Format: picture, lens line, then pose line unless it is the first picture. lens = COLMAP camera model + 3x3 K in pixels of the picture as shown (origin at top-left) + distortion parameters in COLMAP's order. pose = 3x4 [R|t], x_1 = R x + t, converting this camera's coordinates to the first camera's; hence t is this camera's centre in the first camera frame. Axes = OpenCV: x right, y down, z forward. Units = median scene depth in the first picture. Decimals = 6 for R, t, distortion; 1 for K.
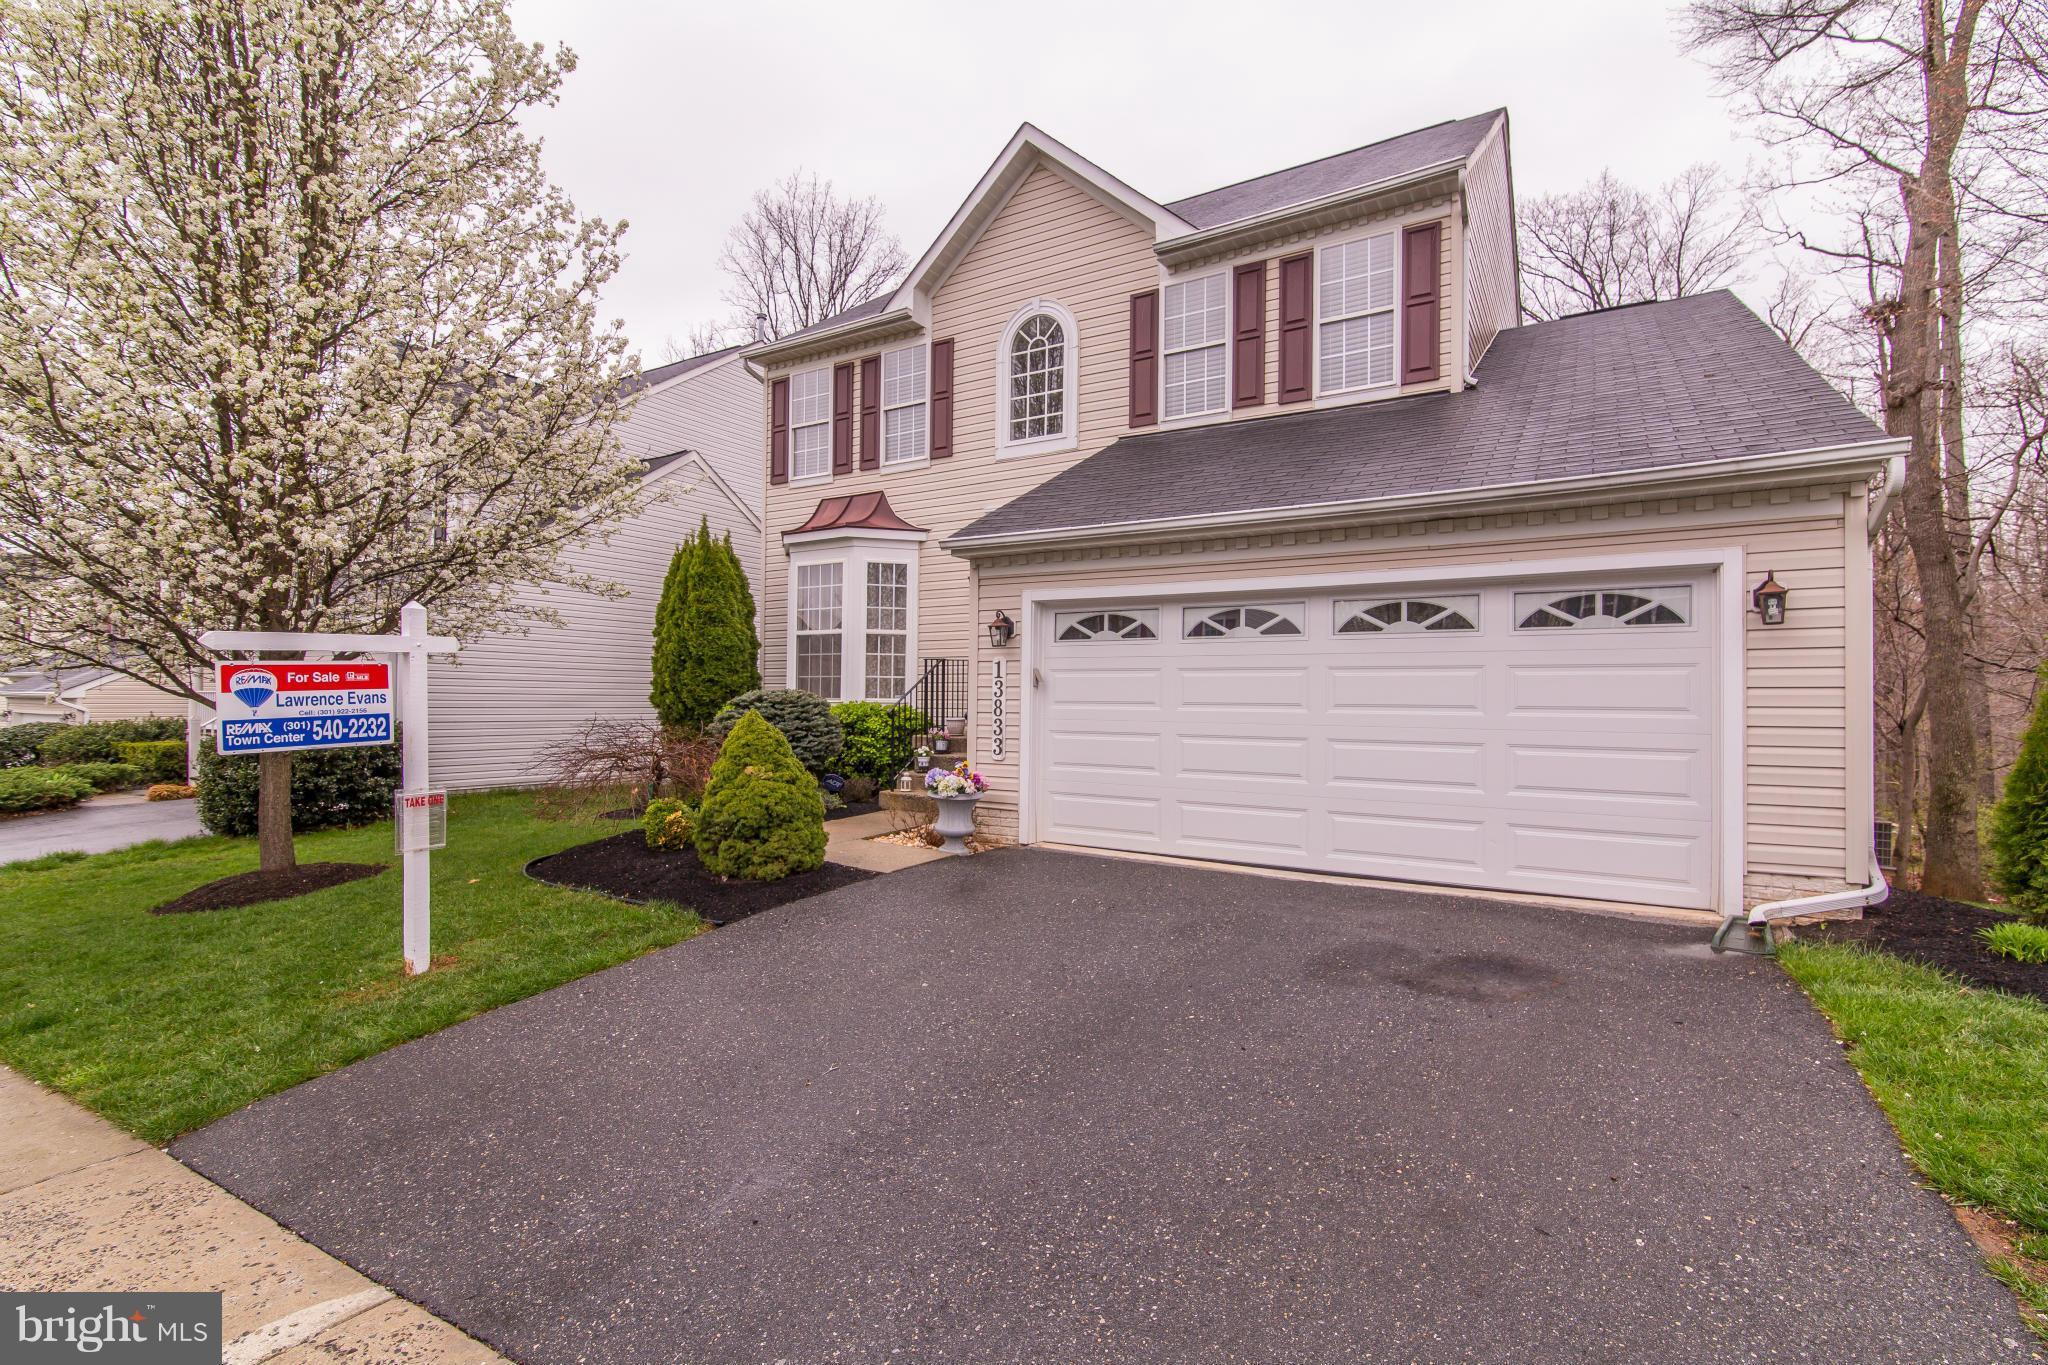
lens RADIAL K [[923.9, 0, 1036.3], [0, 923.9, 685.3], [0, 0, 1]] dist [0.001515, -0.001513]
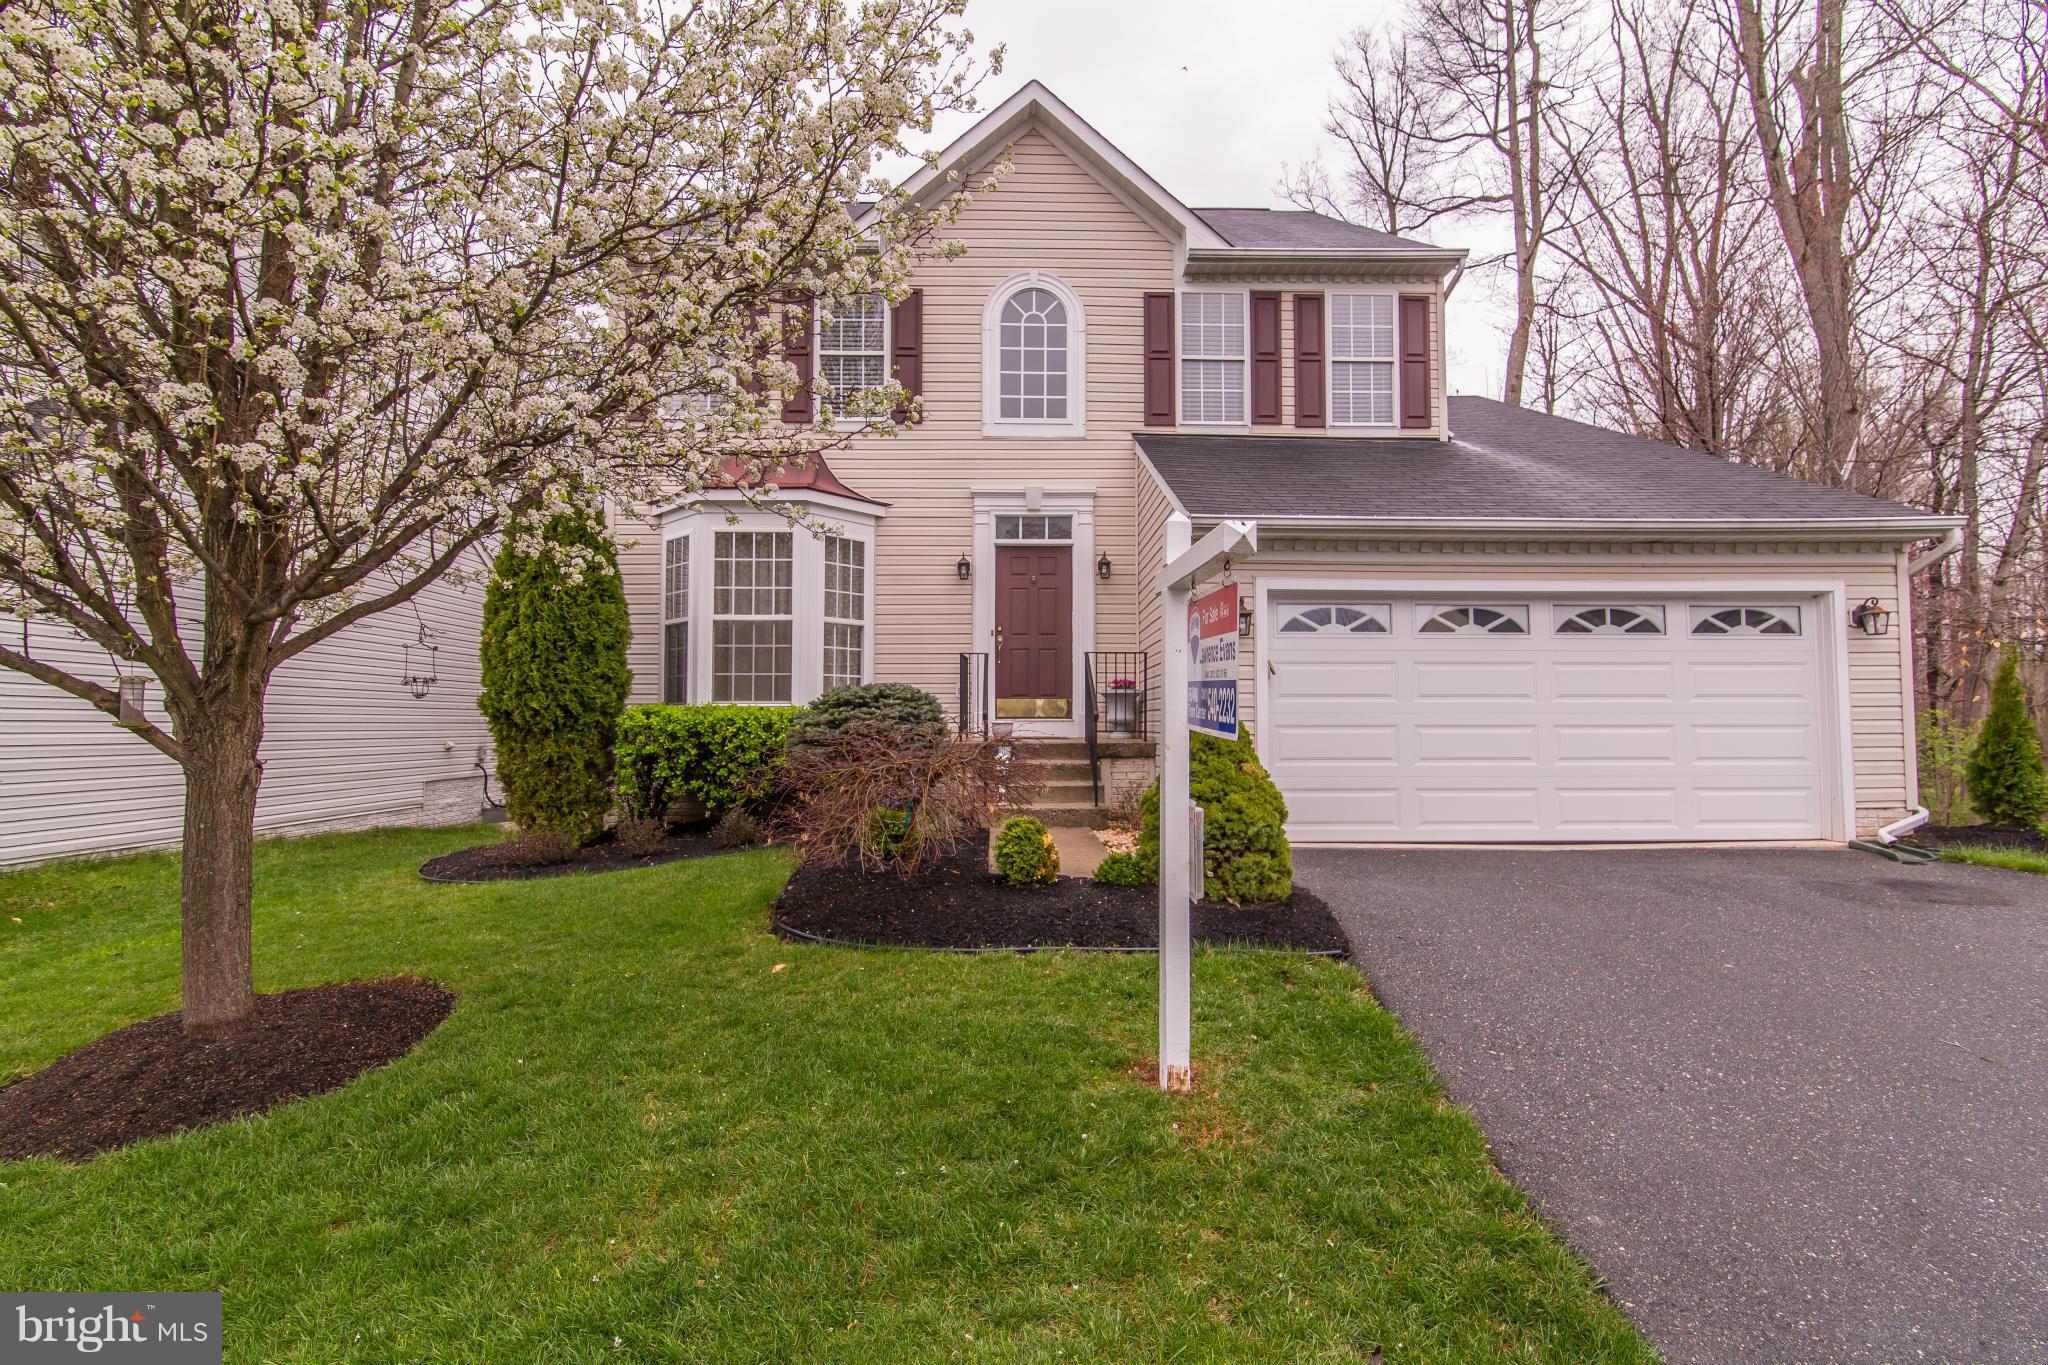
lens RADIAL K [[923.9, 0, 1034.2], [0, 923.9, 686.5], [0, 0, 1]] dist [0.001515, -0.001513]
pose [[0.838365, 0.011405, 0.544990, -0.557785], [0.001459, 0.999731, -0.023166, 0.023655], [-0.545108, 0.020217, 0.838122, 0.255741]]
